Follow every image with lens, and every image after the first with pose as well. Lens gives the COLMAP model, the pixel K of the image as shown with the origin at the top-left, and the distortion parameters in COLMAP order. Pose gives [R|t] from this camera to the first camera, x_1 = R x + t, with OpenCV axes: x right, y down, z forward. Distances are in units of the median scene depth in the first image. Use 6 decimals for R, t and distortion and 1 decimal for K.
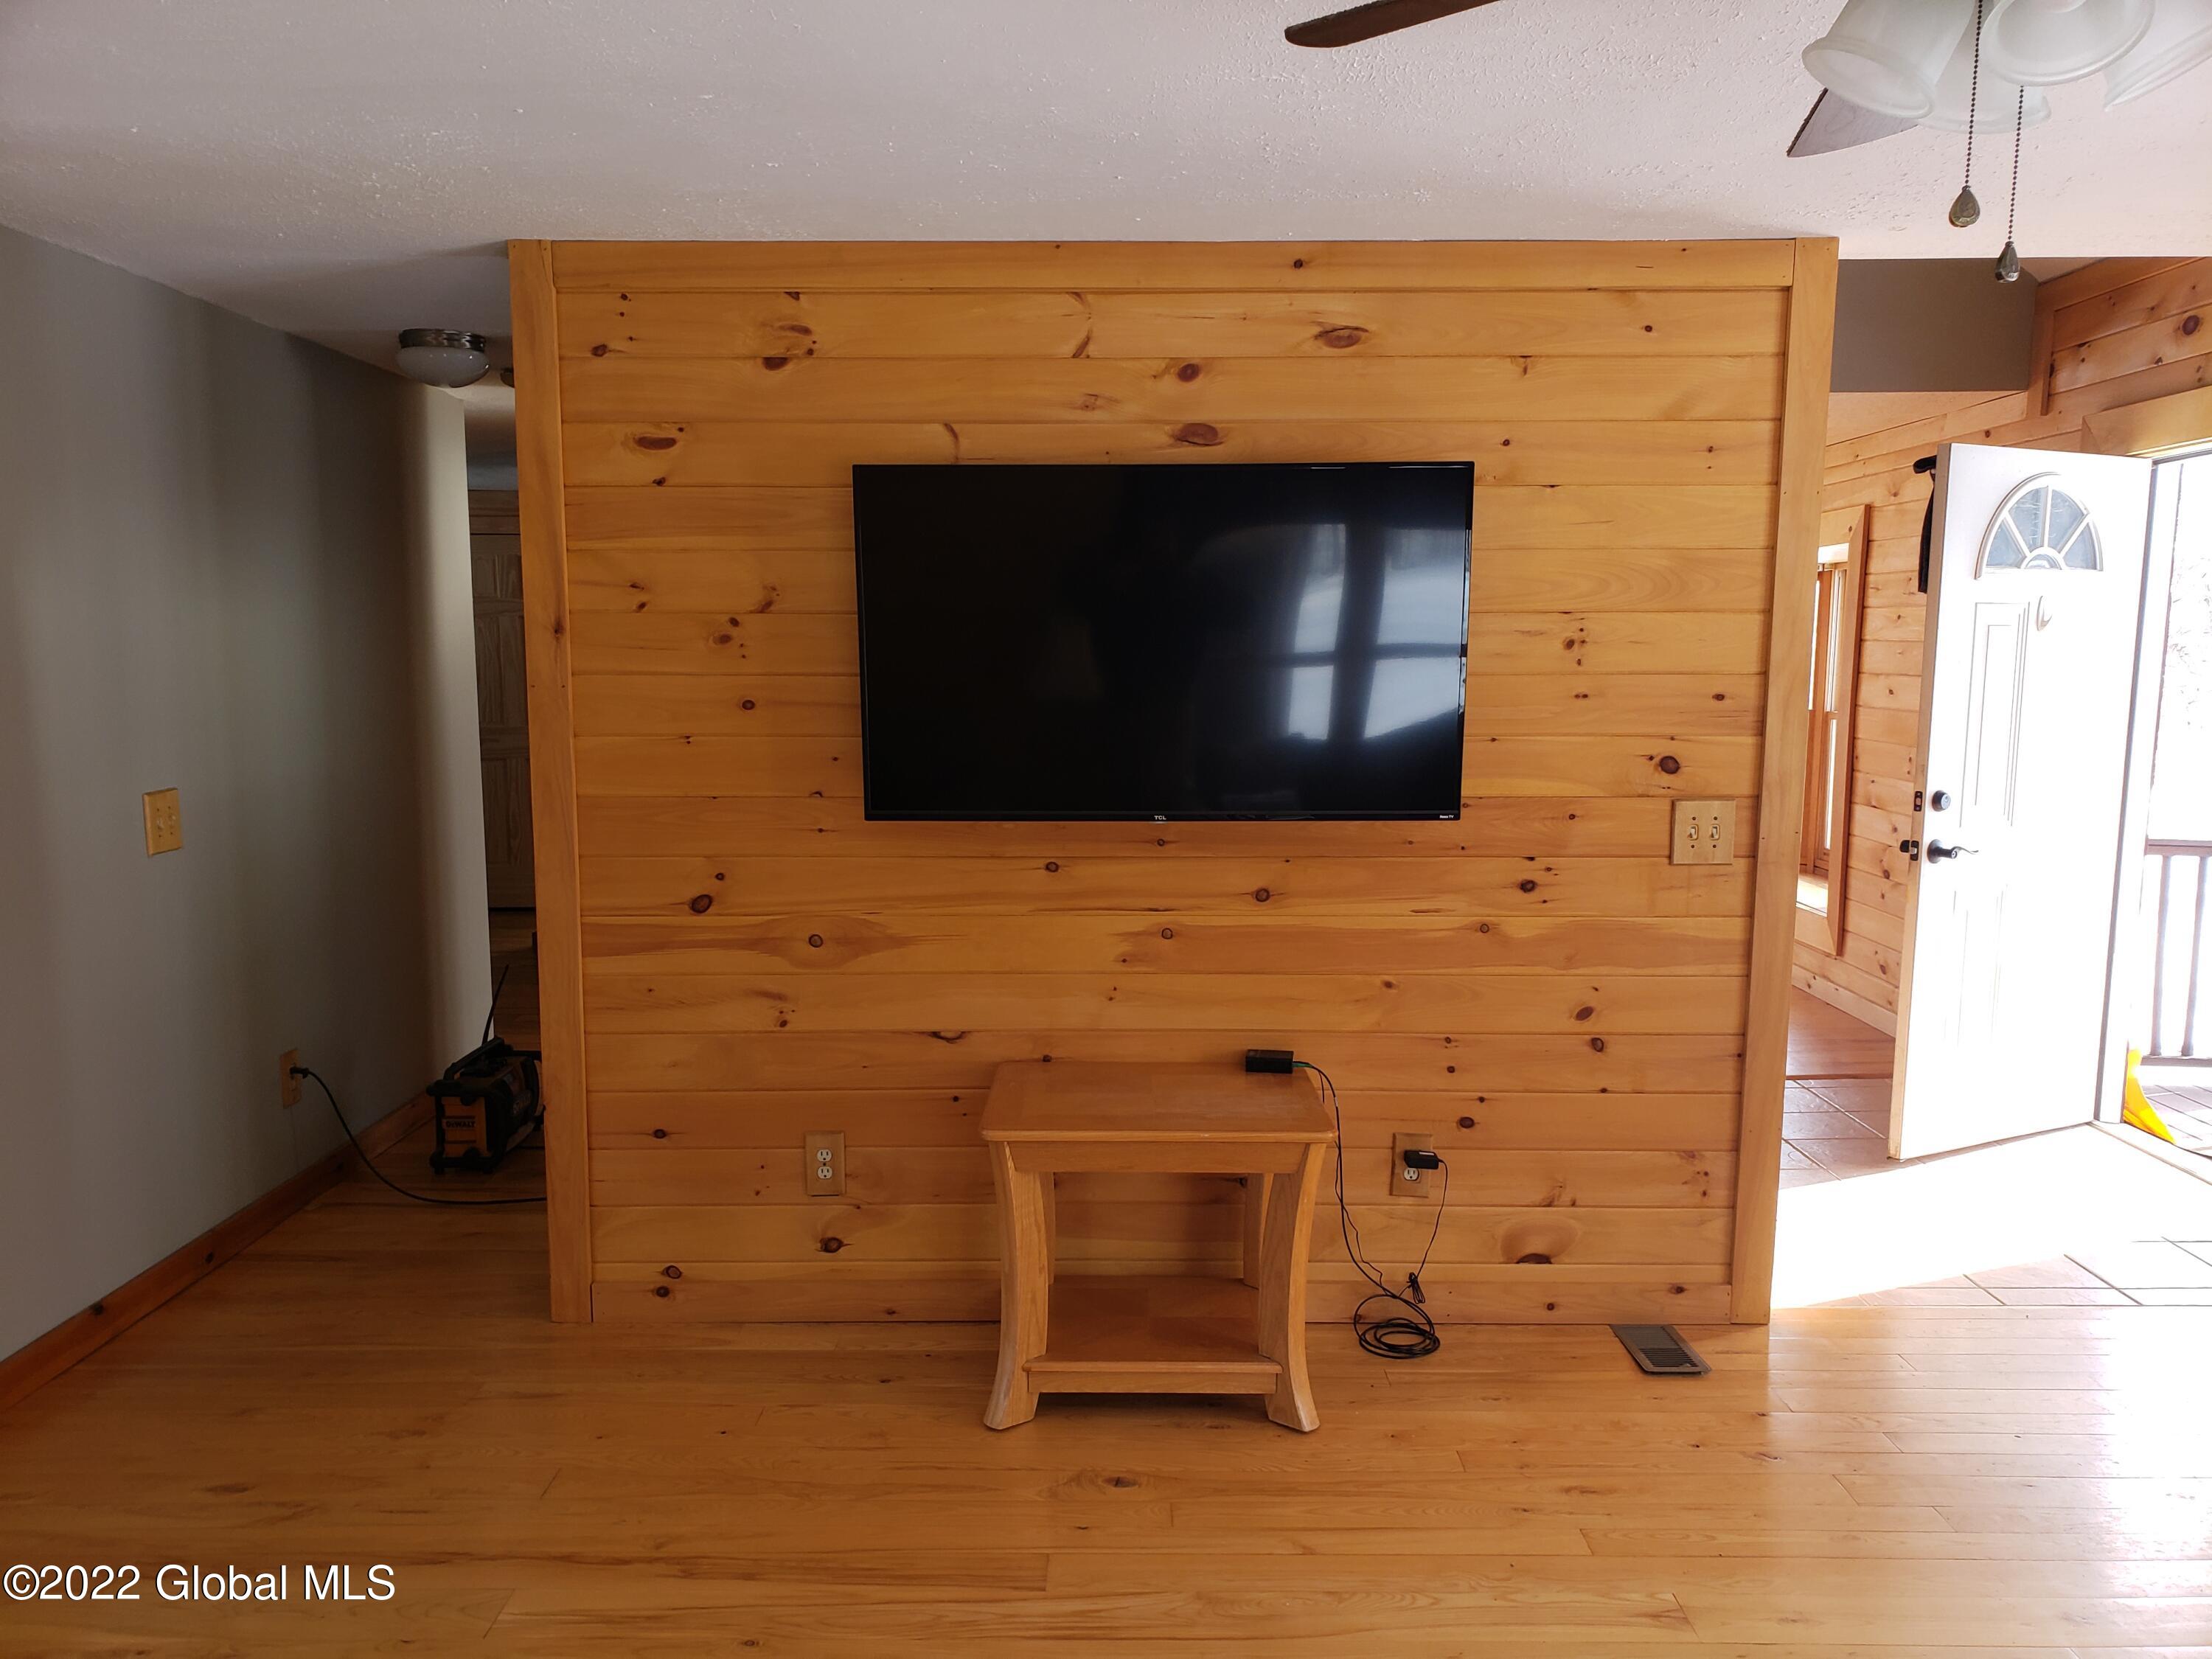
lens RADIAL K [[1709.9, 0, 1116.2], [0, 1709.9, 880.5], [0, 0, 1]] dist [0.046007, -0.037774]
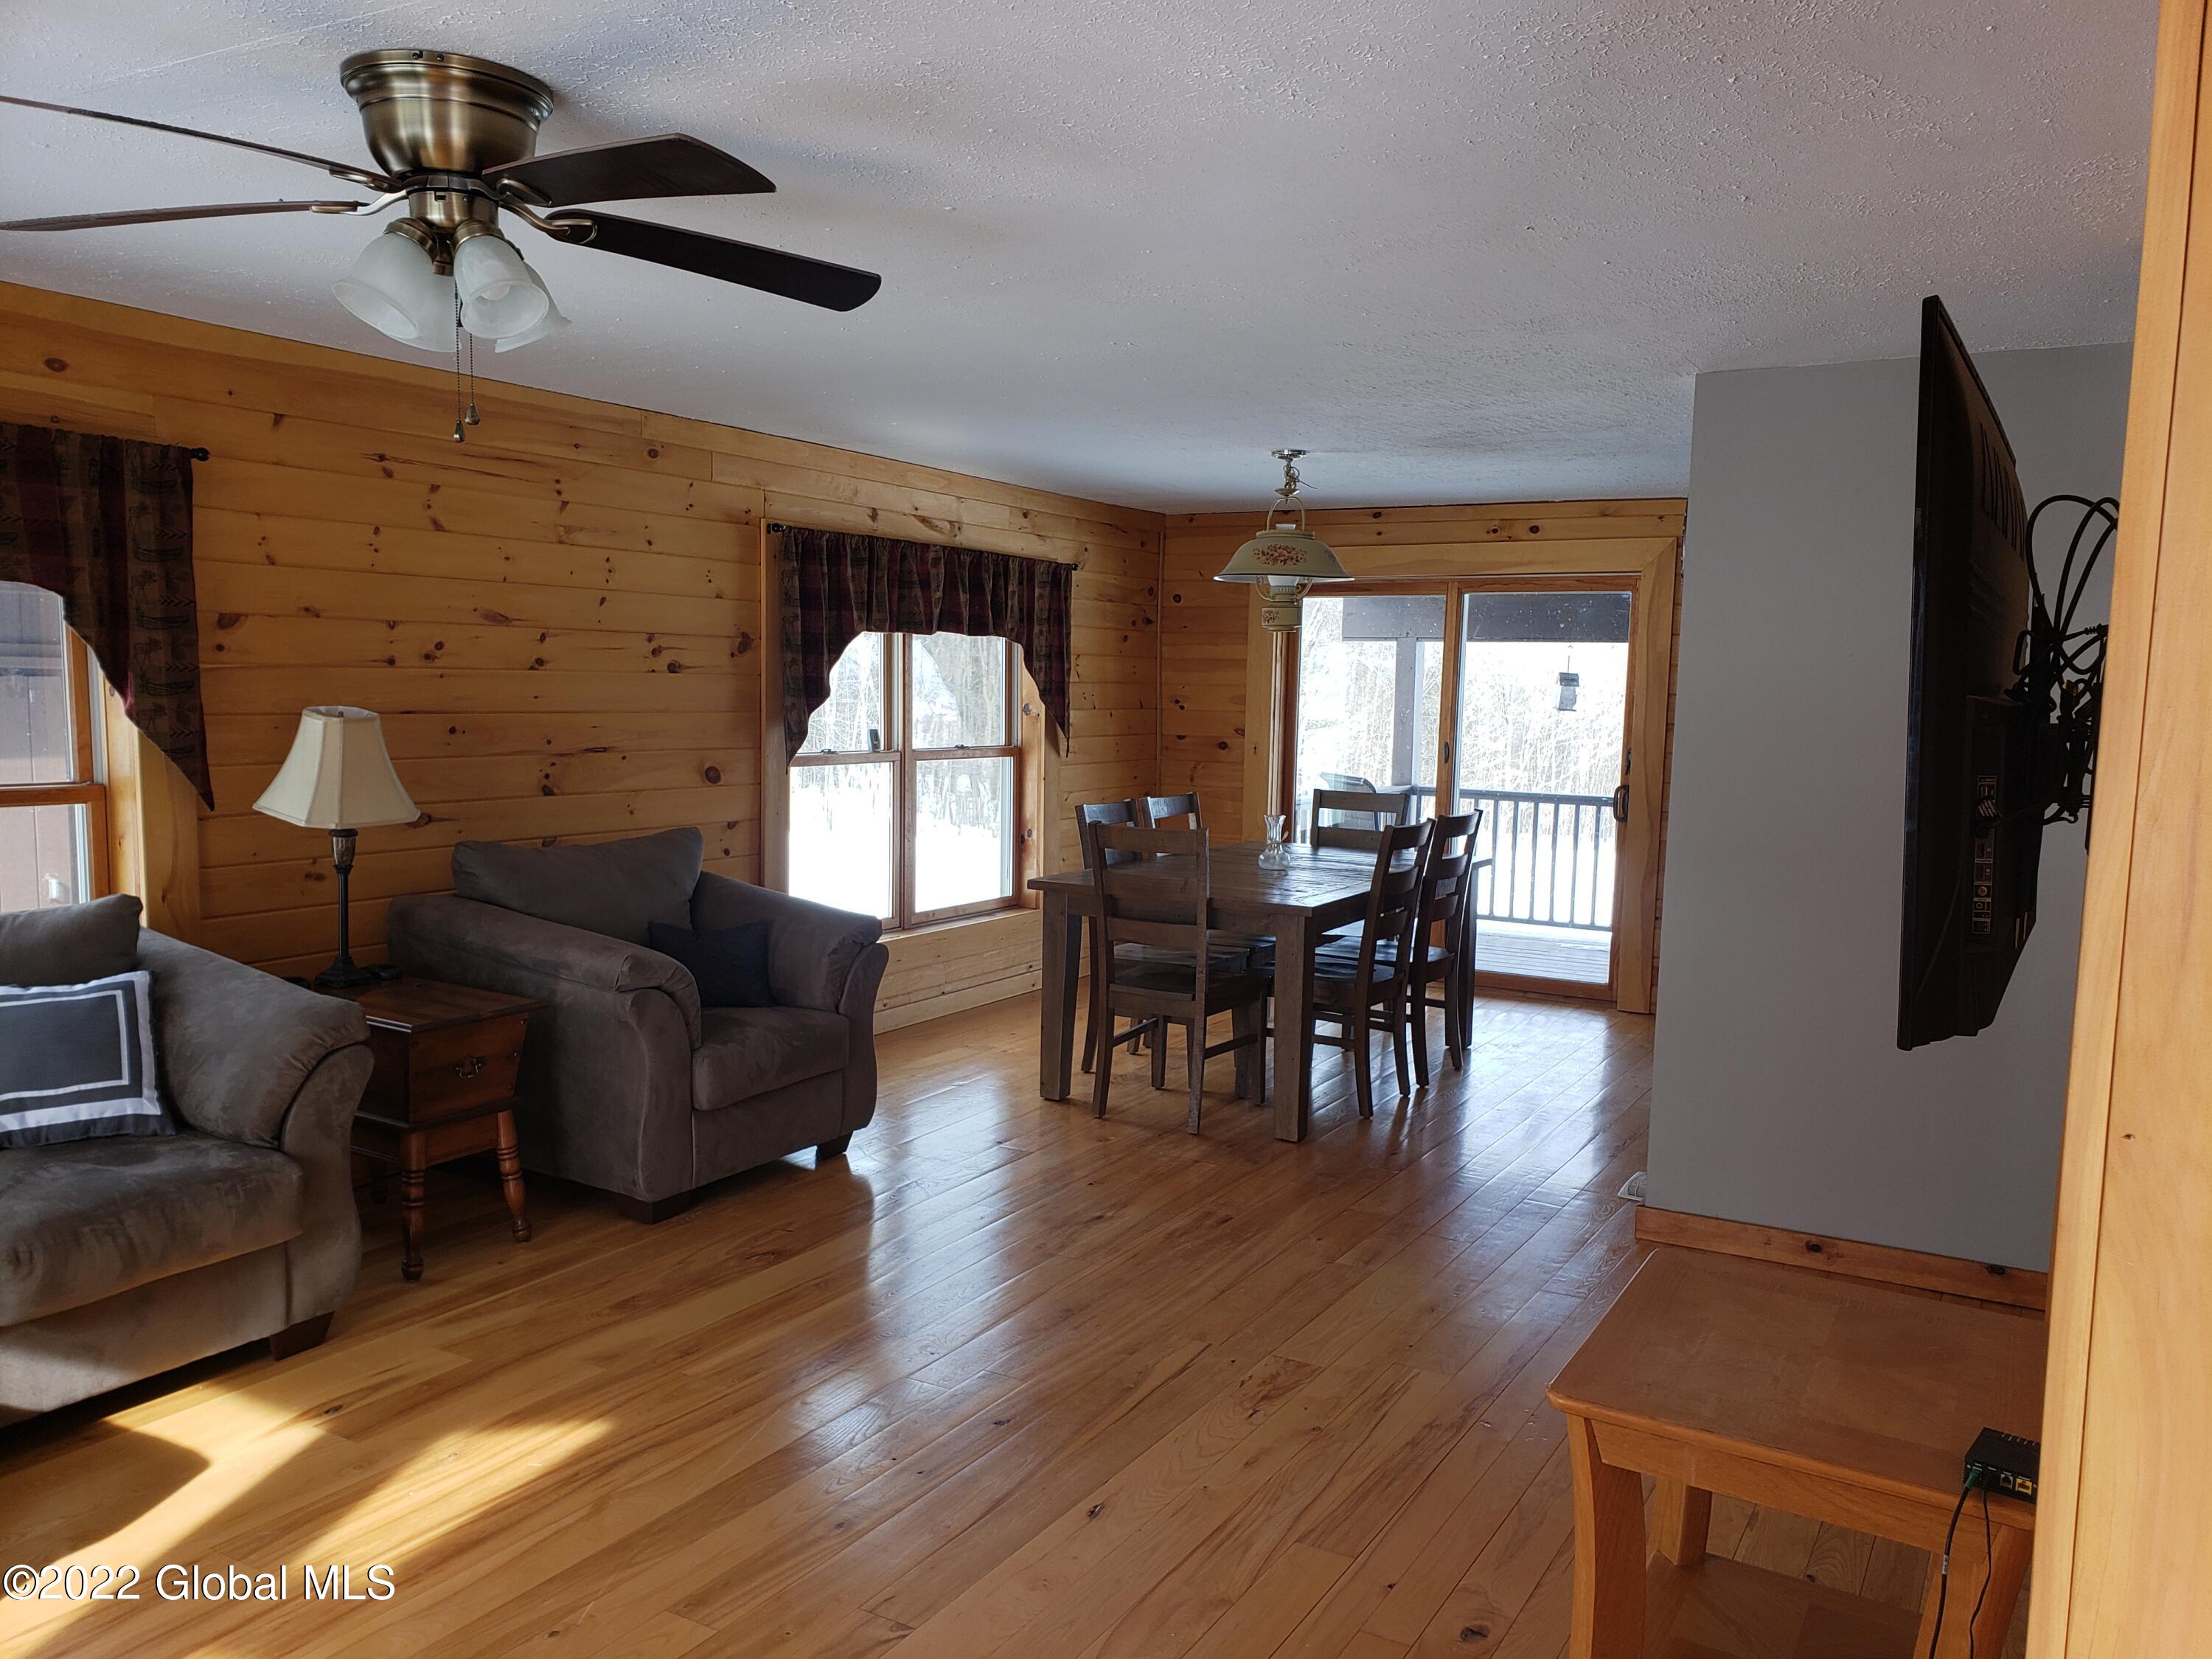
lens RADIAL K [[1709.9, 0, 1105.2], [0, 1709.9, 877.4], [0, 0, 1]] dist [0.046007, -0.037774]
pose [[-0.499429, 0.084693, -0.862205, 0.678685], [-0.141294, 0.973923, 0.177511, -0.126033], [0.854755, 0.210478, -0.474439, 0.983561]]
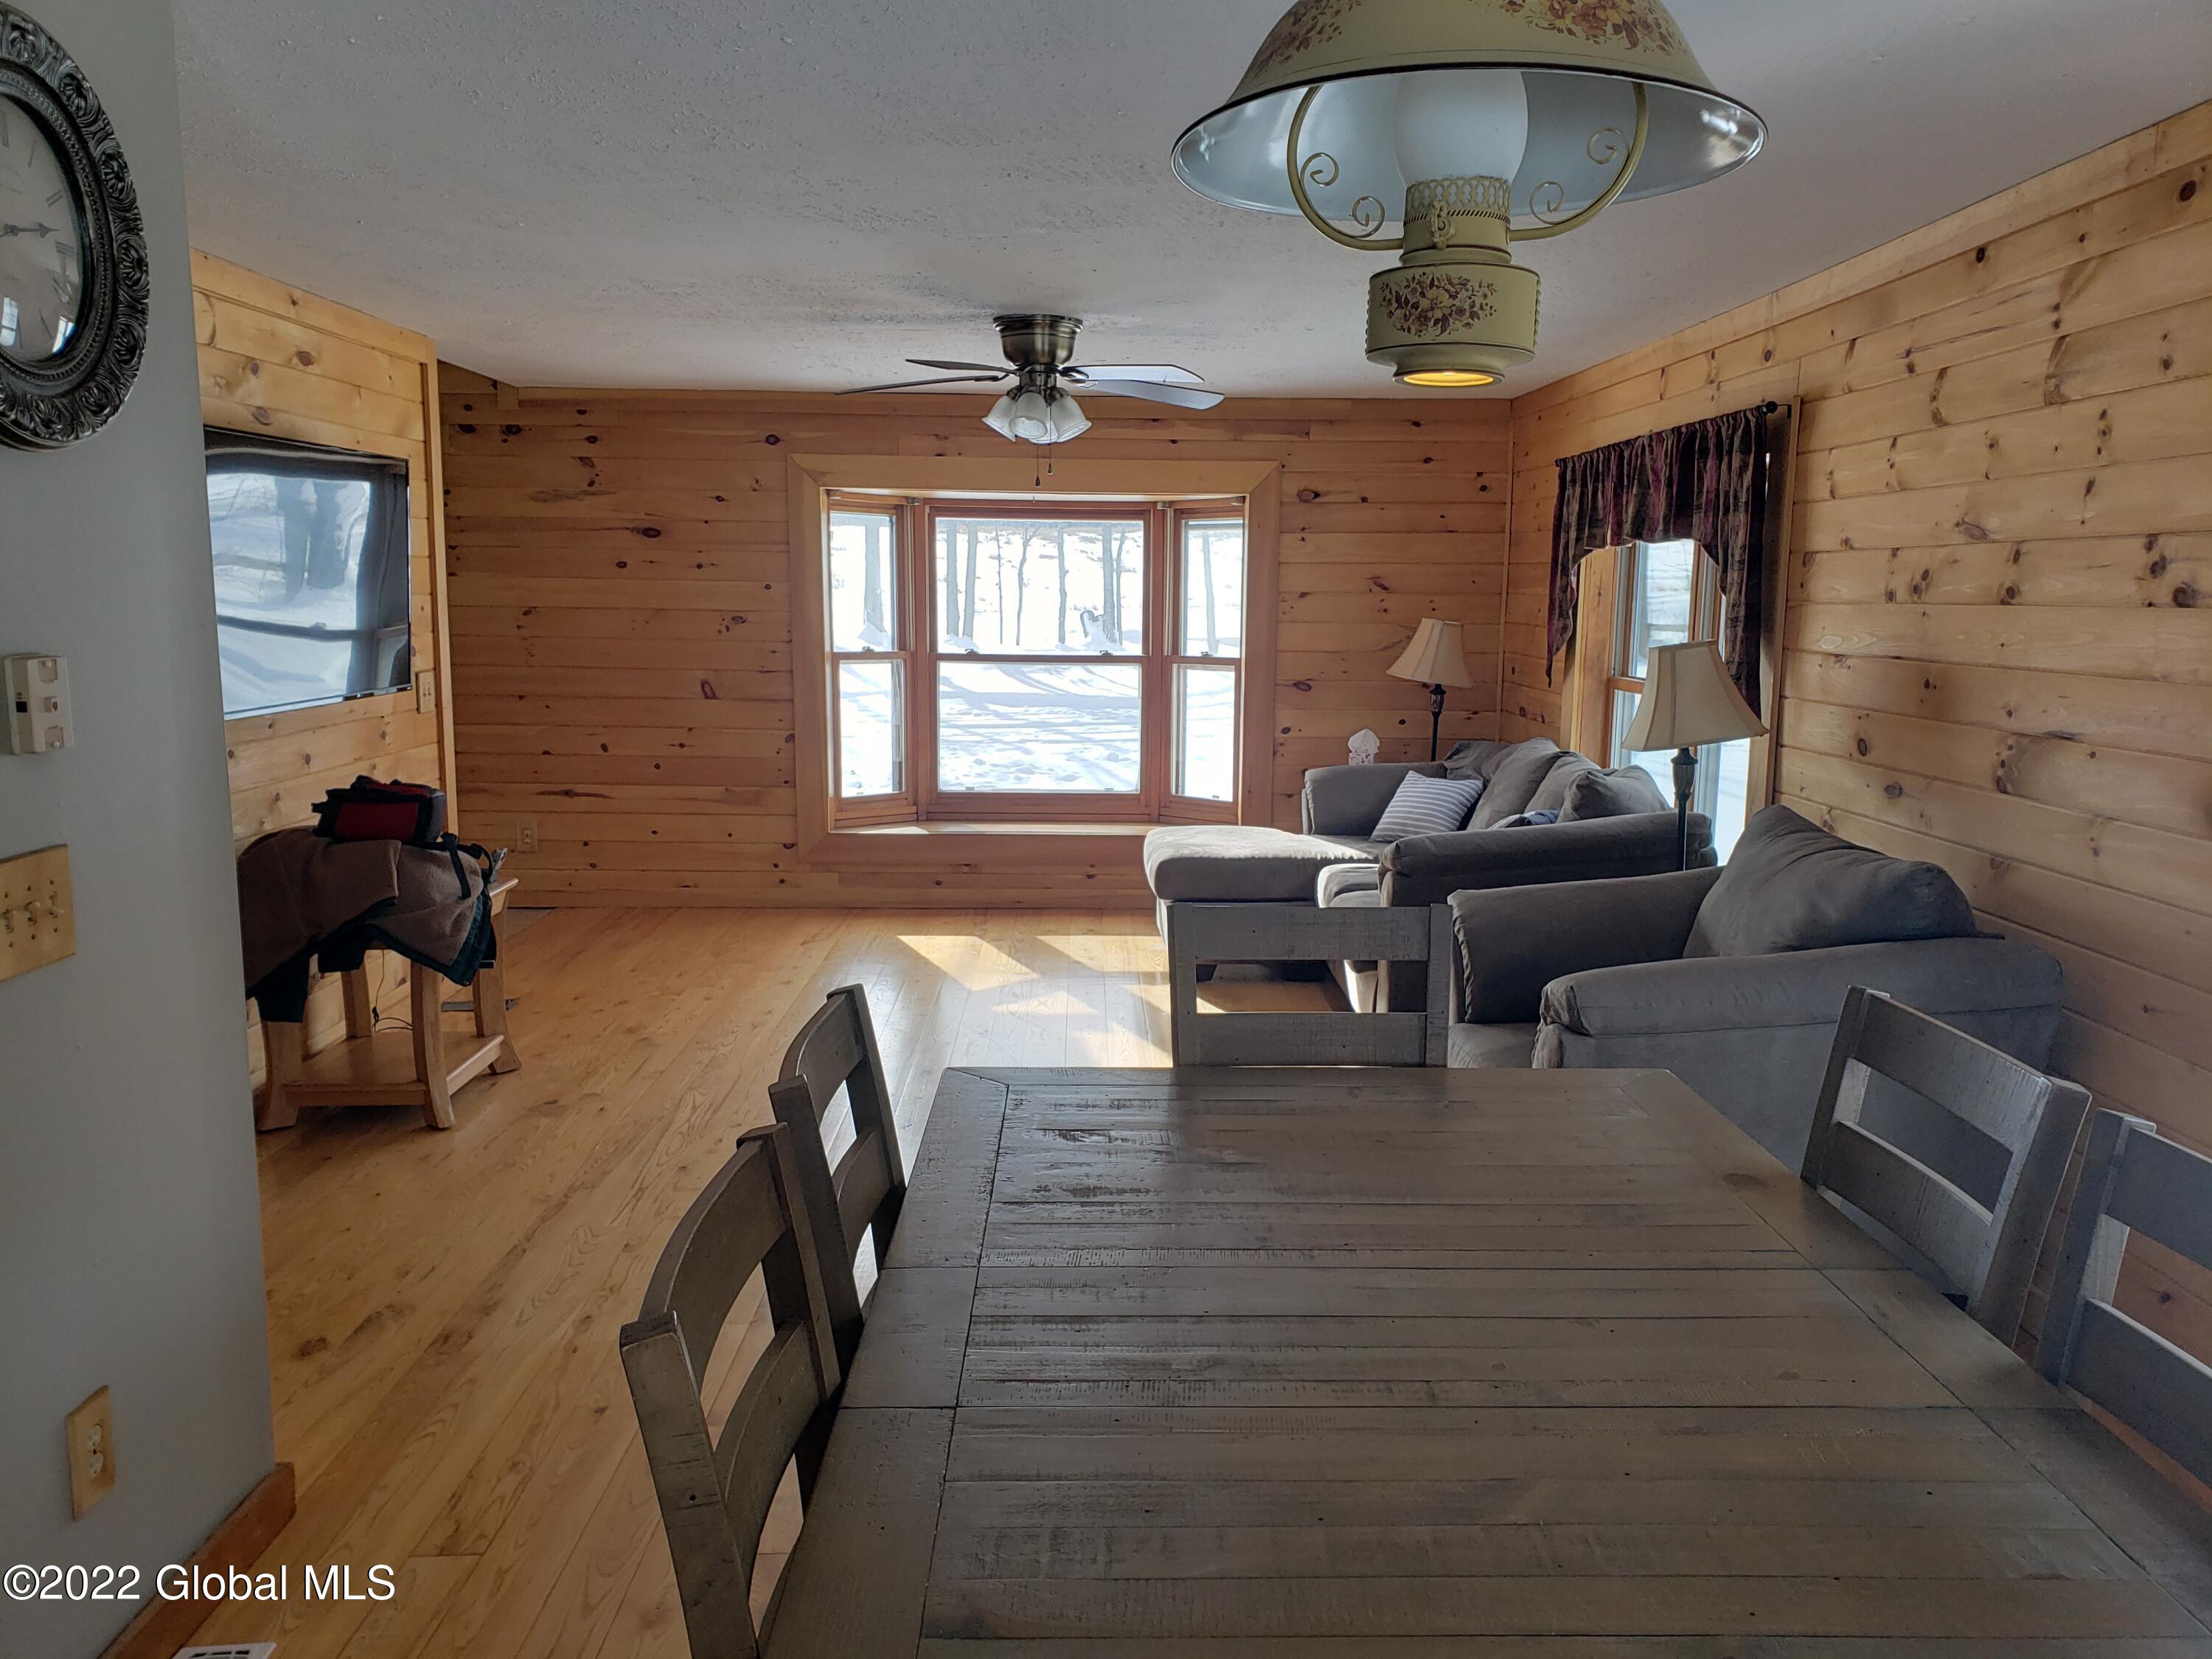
lens RADIAL K [[1709.9, 0, 1121.2], [0, 1709.9, 853.4], [0, 0, 1]] dist [0.046007, -0.037774]
pose [[-0.028145, -0.156315, 0.987306, -1.300487], [0.127129, 0.979117, 0.158643, -0.053445], [-0.991487, 0.129980, -0.007685, 0.381745]]
